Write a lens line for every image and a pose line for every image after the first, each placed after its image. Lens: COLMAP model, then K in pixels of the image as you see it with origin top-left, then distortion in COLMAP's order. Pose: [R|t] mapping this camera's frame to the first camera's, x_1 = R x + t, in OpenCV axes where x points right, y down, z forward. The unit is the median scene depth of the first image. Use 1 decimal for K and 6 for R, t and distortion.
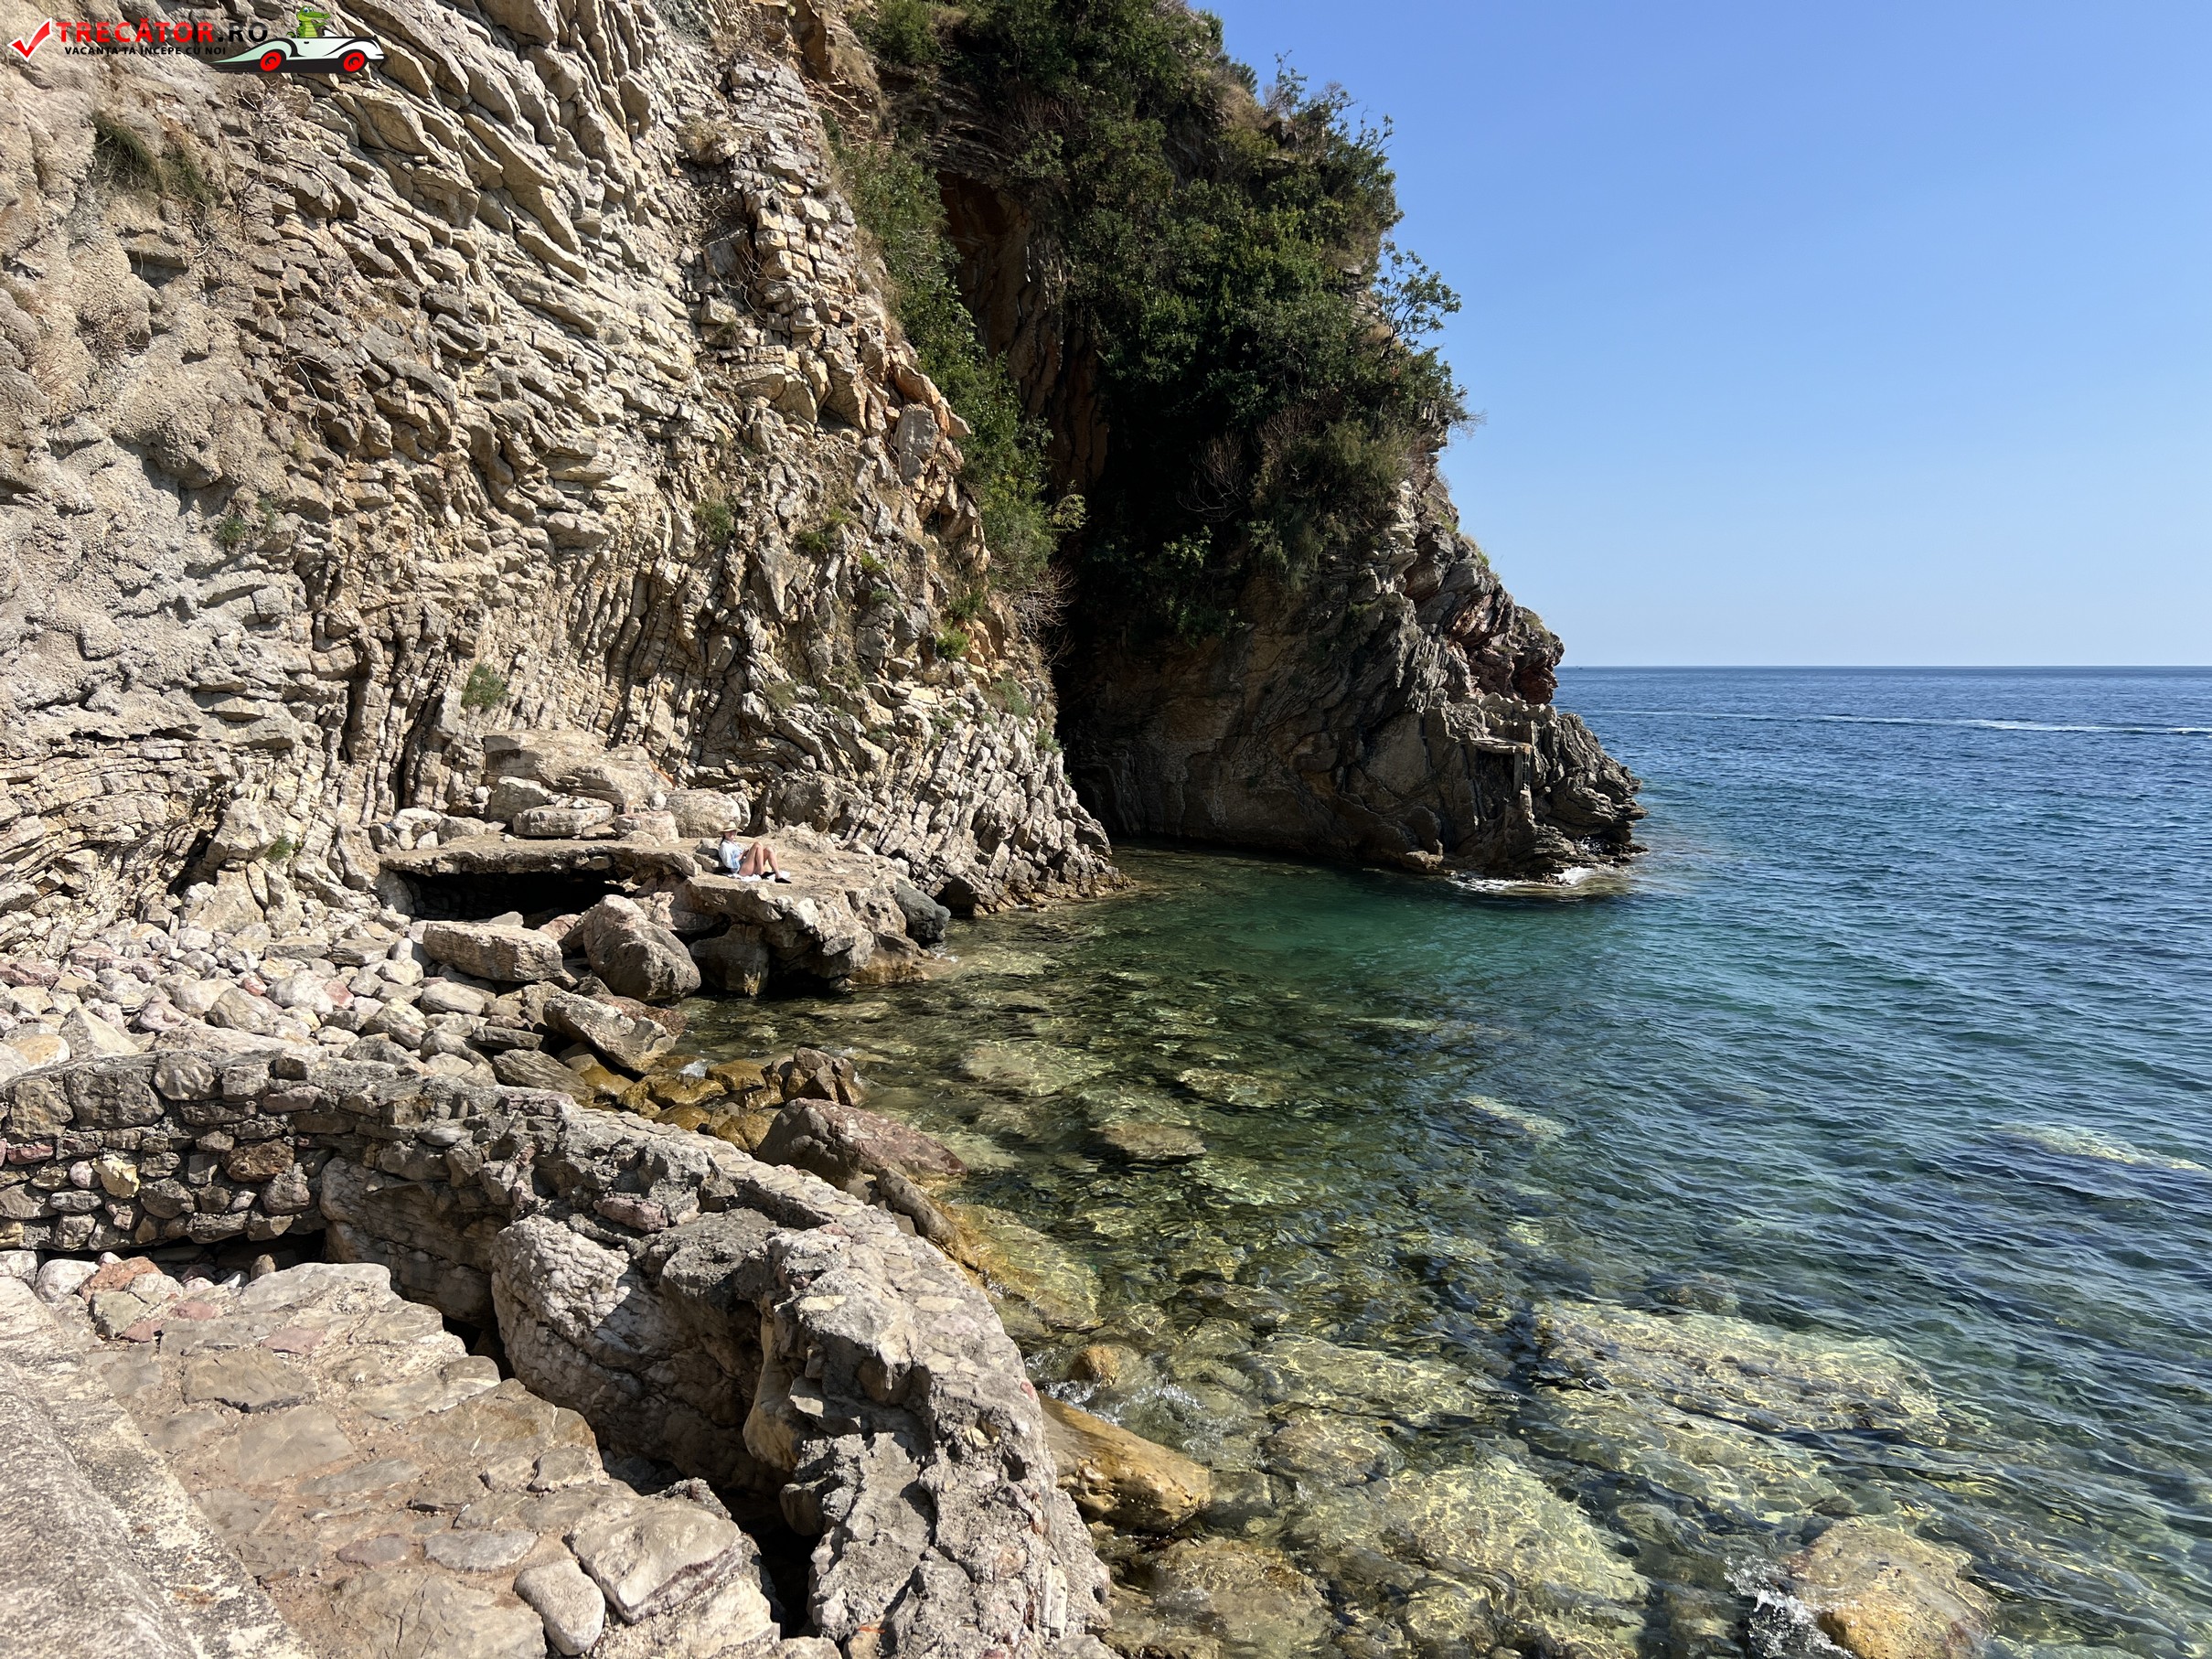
lens RADIAL K [[1633.5, 0, 1100.7], [0, 1633.5, 837.7], [0, 0, 1]] dist [0.033396, -0.034053]
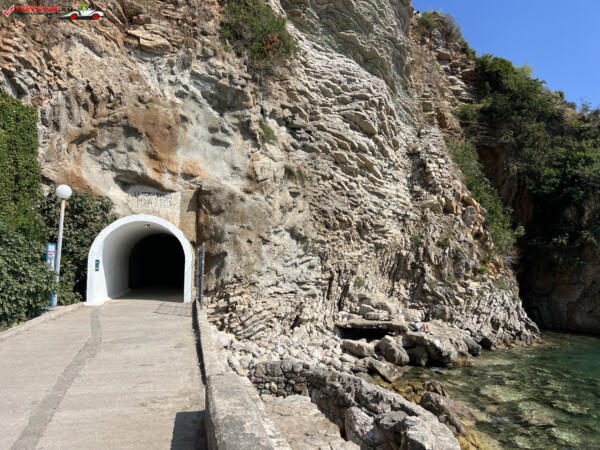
lens RADIAL K [[443.1, 0, 299.6], [0, 443.1, 219.4], [0, 0, 1]] dist [0.033396, -0.034053]
pose [[0.873142, -0.070344, -0.482364, 0.049574], [-0.042562, 0.974753, -0.219193, 0.006442], [0.485605, 0.211917, 0.848103, -0.061542]]
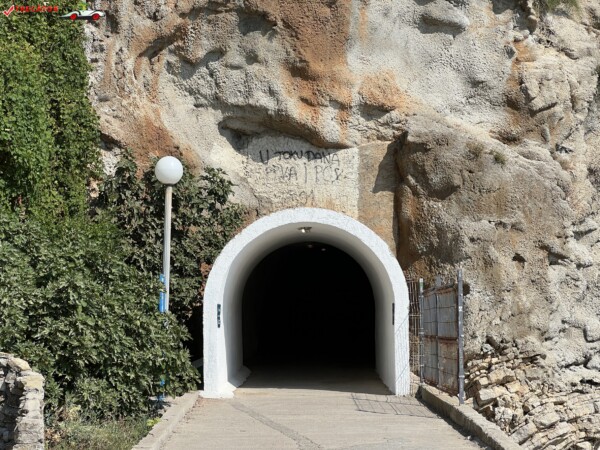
lens RADIAL K [[1359.0, 0, 303.9], [0, 1359.0, 192.7], [0, 0, 1]] dist [0.156321, 0.000000]
pose [[0.745192, -0.081534, -0.661847, 0.179638], [-0.064053, 0.979156, -0.192743, 0.043331], [0.663766, 0.186024, 0.724437, -0.351388]]
